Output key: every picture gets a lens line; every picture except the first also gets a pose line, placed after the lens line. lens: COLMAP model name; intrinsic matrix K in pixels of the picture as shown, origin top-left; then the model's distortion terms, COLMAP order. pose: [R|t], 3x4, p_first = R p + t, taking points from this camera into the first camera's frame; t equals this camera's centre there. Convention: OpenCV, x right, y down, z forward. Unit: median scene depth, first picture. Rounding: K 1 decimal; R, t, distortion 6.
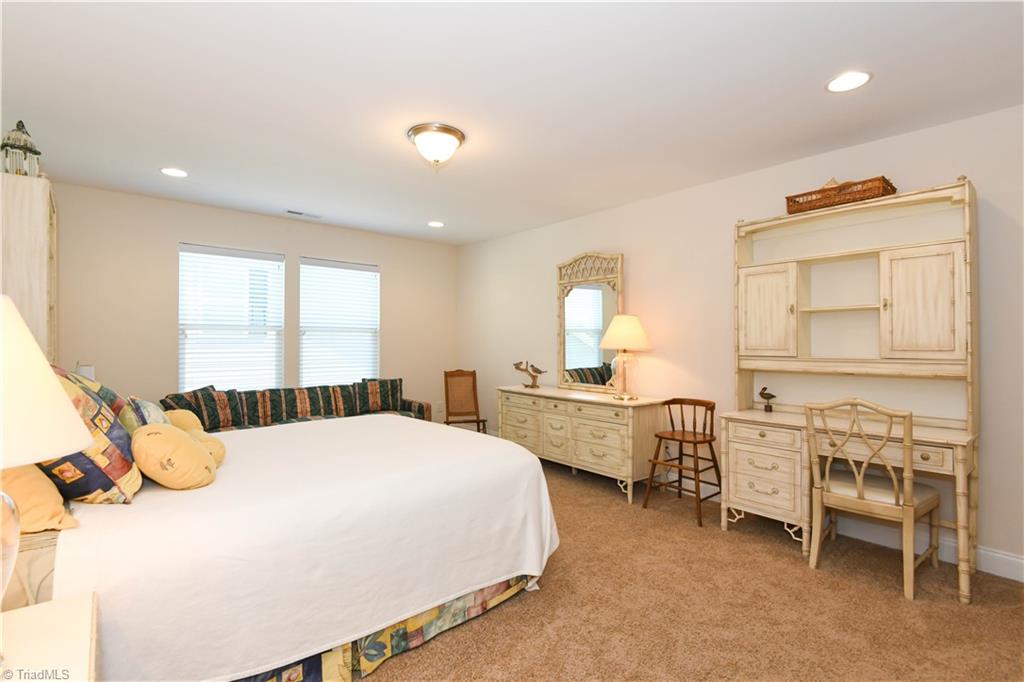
lens RADIAL K [[470.5, 0, 507.2], [0, 470.5, 340.9], [0, 0, 1]] dist [0.000213, -0.010952]
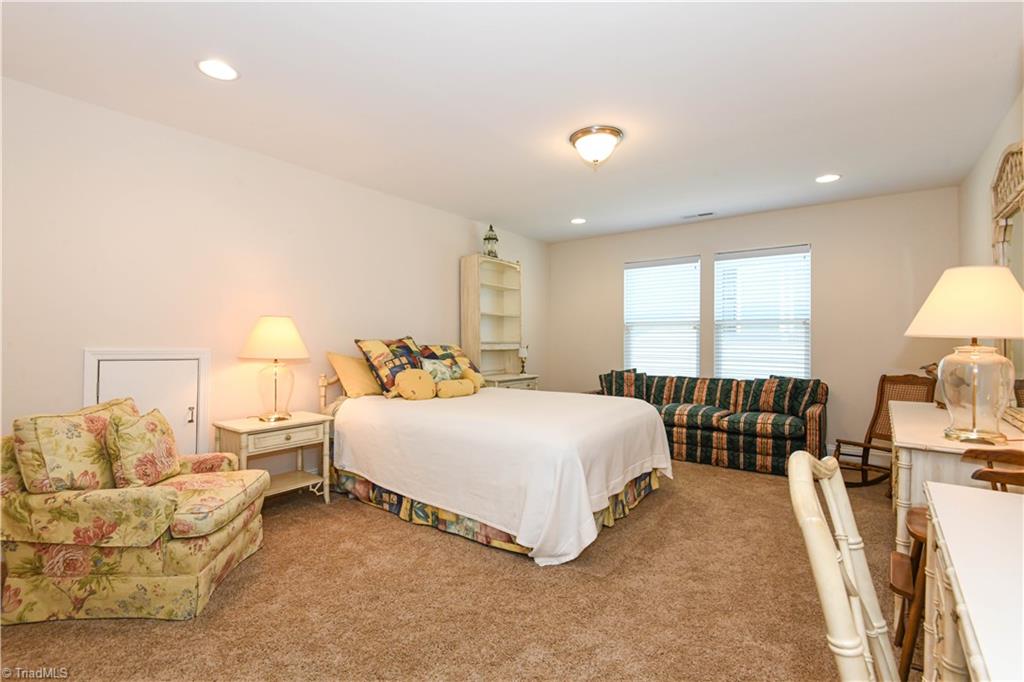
lens RADIAL K [[470.5, 0, 507.1], [0, 470.5, 338.8], [0, 0, 1]] dist [0.000213, -0.010952]
pose [[0.192279, -0.005918, -0.981322, 0.629525], [0.000983, 0.999982, -0.005837, 0.020969], [0.981340, 0.000157, 0.192282, 0.431262]]
